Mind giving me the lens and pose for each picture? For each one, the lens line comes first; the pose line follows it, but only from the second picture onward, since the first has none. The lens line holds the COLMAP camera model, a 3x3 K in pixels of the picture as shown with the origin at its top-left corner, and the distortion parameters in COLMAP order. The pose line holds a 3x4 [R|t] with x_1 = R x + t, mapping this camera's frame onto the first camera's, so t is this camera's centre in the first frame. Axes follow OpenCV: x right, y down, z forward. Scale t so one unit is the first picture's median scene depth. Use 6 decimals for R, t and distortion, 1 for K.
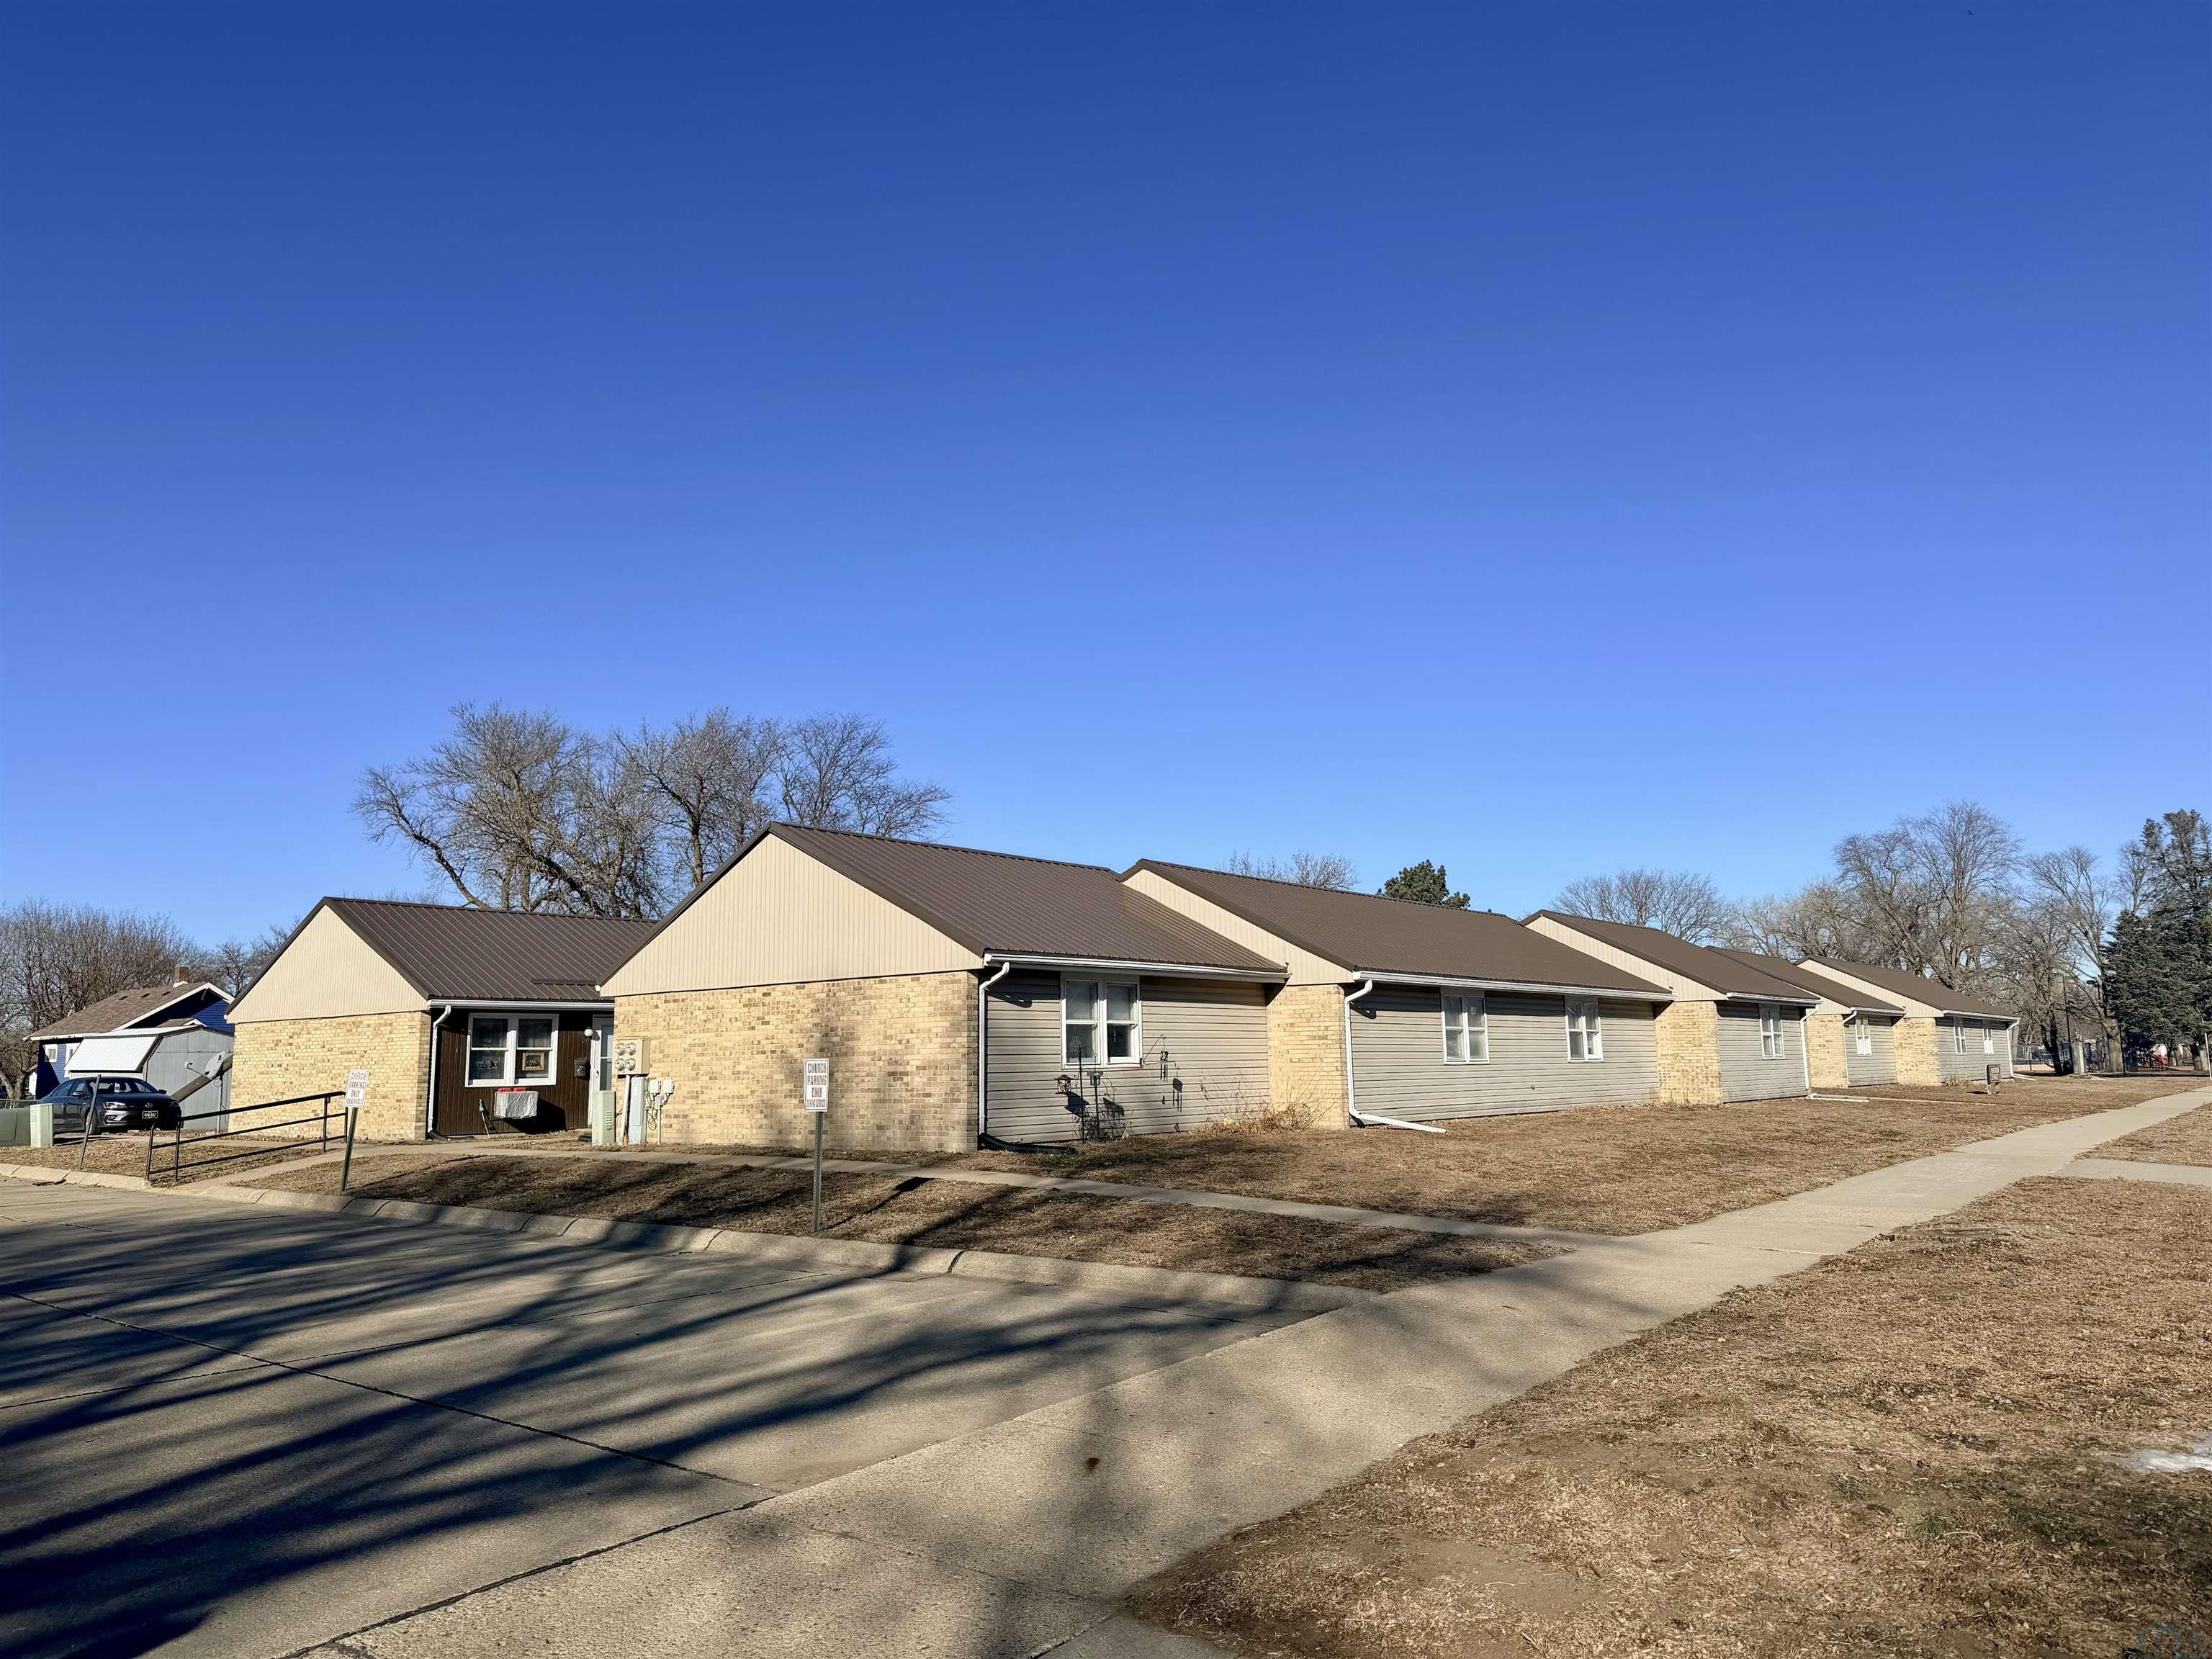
lens RADIAL K [[1543.4, 0, 1100.4], [0, 1543.4, 791.1], [0, 0, 1]] dist [0.156290, -0.290558]
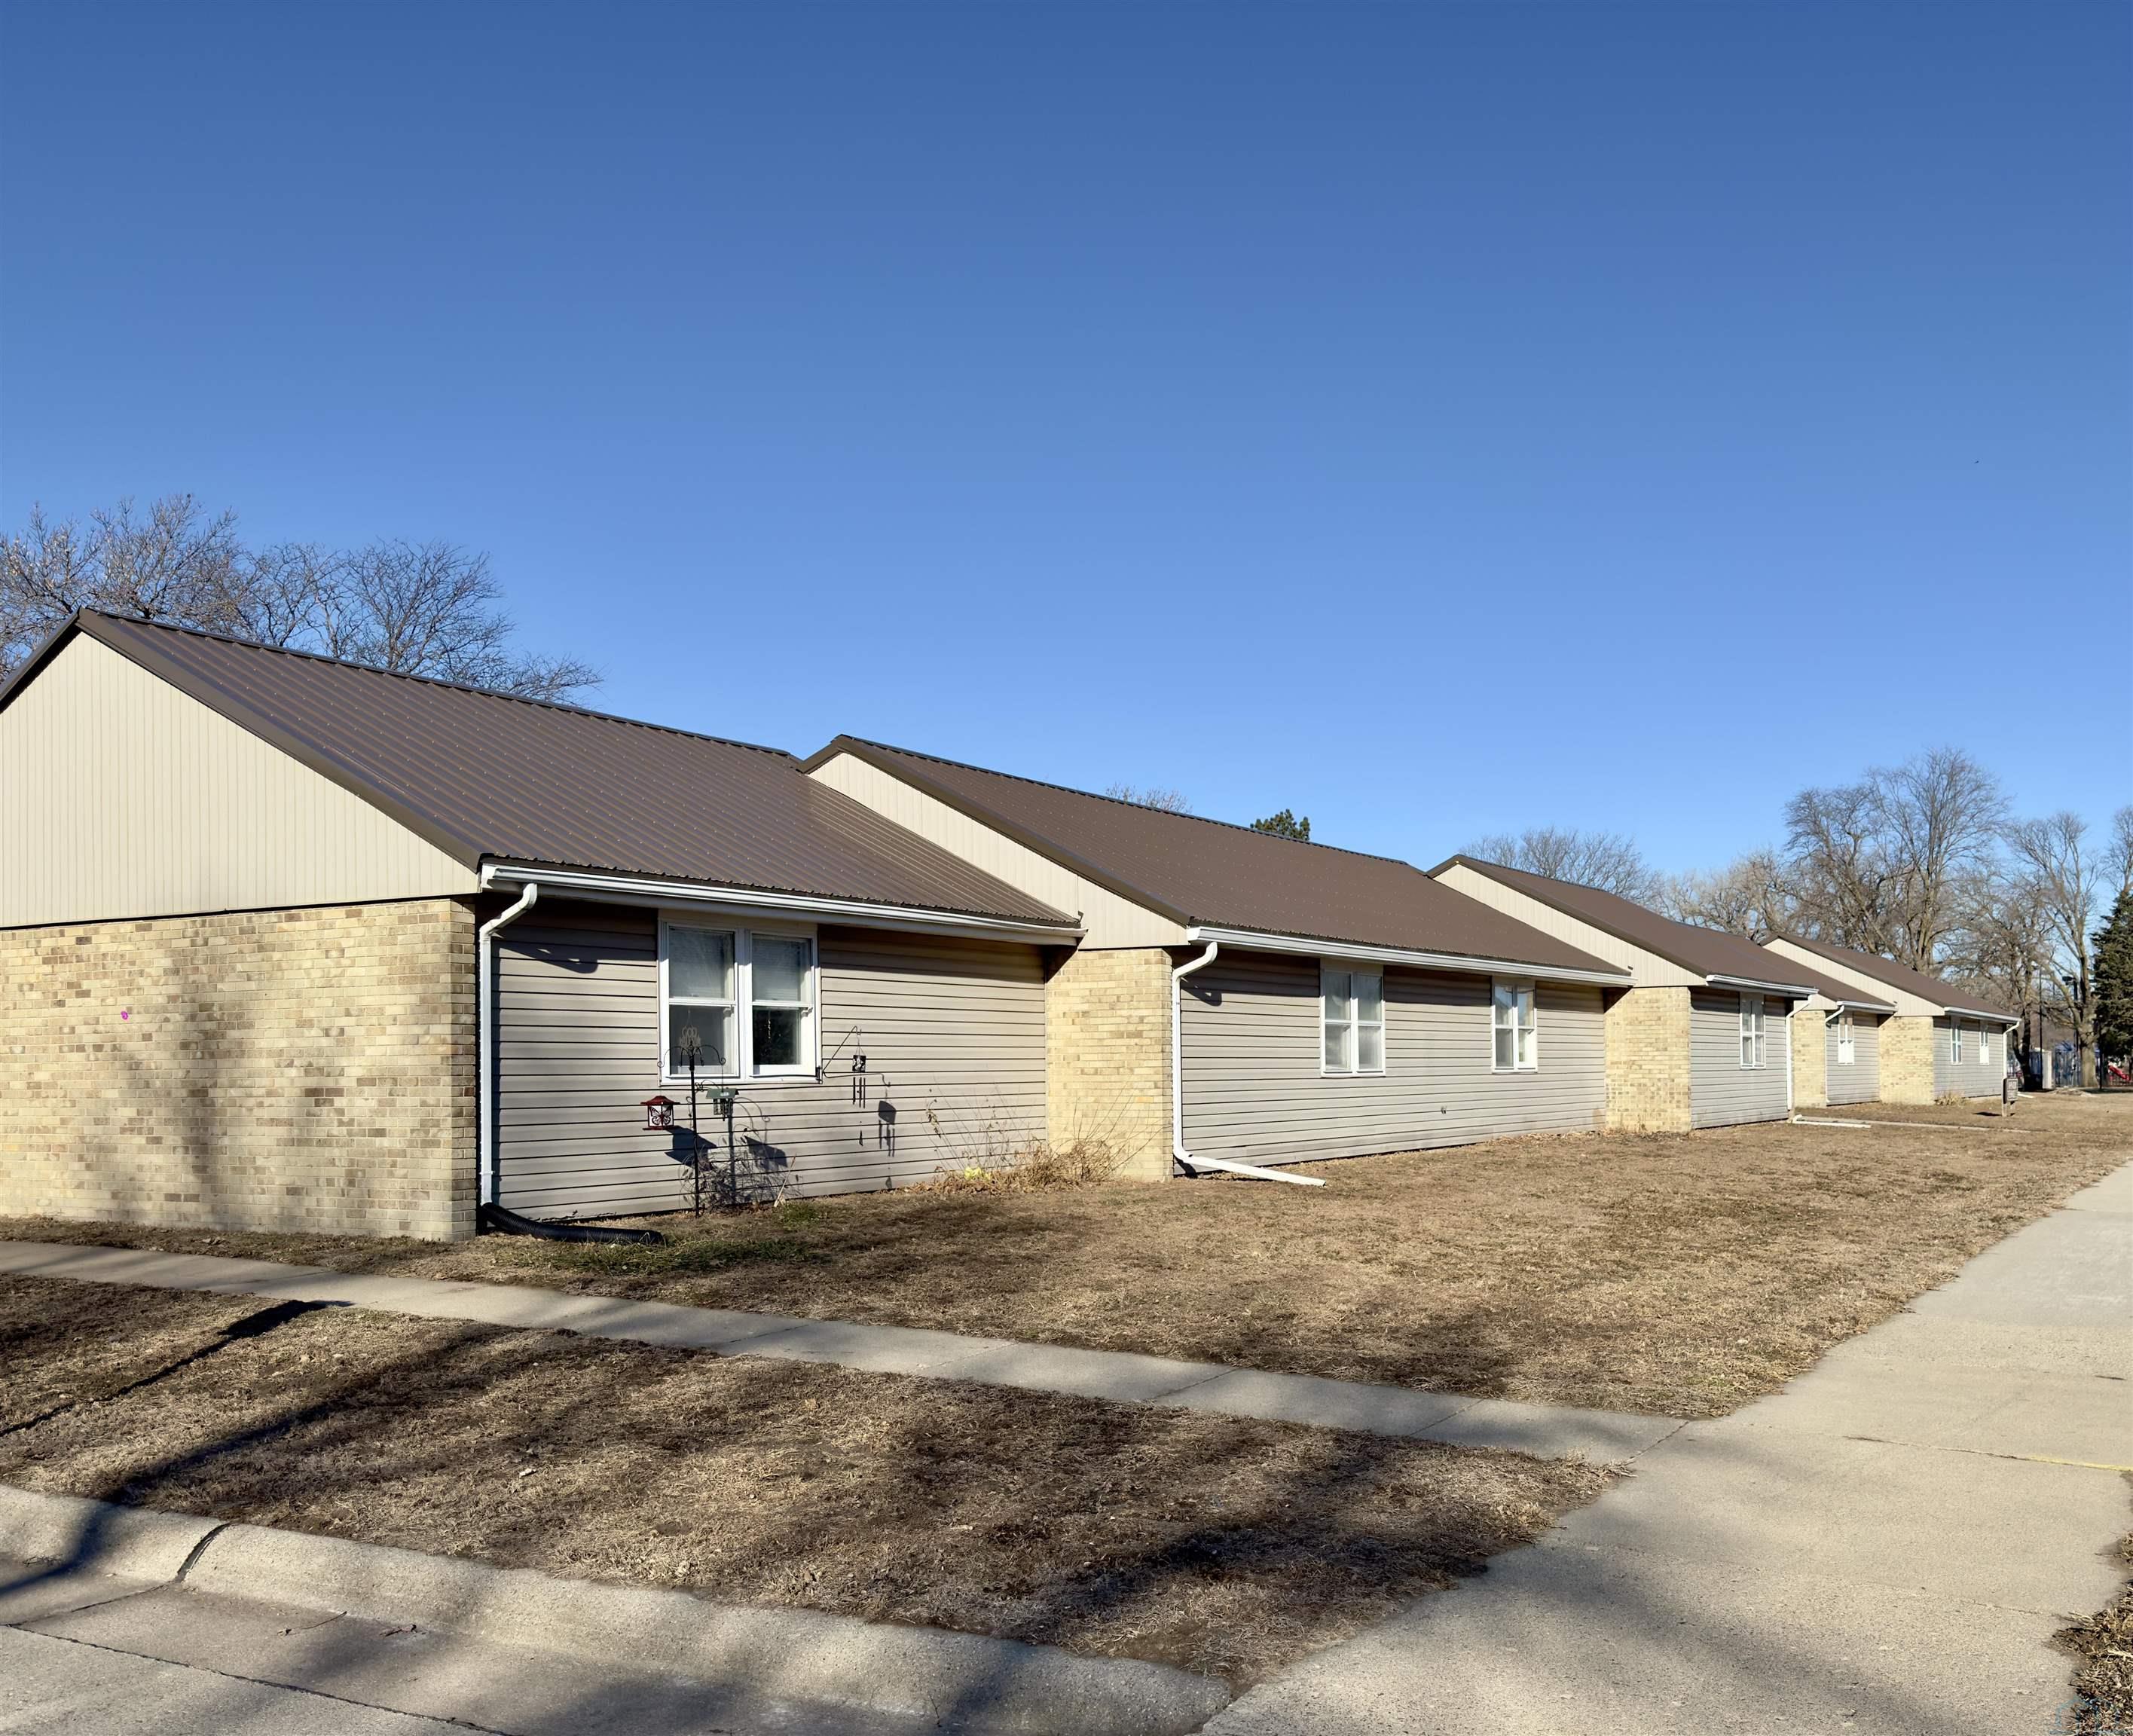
lens RADIAL K [[1853.6, 0, 1066.5], [0, 1853.6, 868.0], [0, 0, 1]] dist [0.006650, -0.001775]
pose [[0.995293, 0.017331, 0.095353, 0.051120], [-0.023363, 0.997771, 0.062509, 0.054026], [-0.094057, -0.064443, 0.993479, 0.315810]]
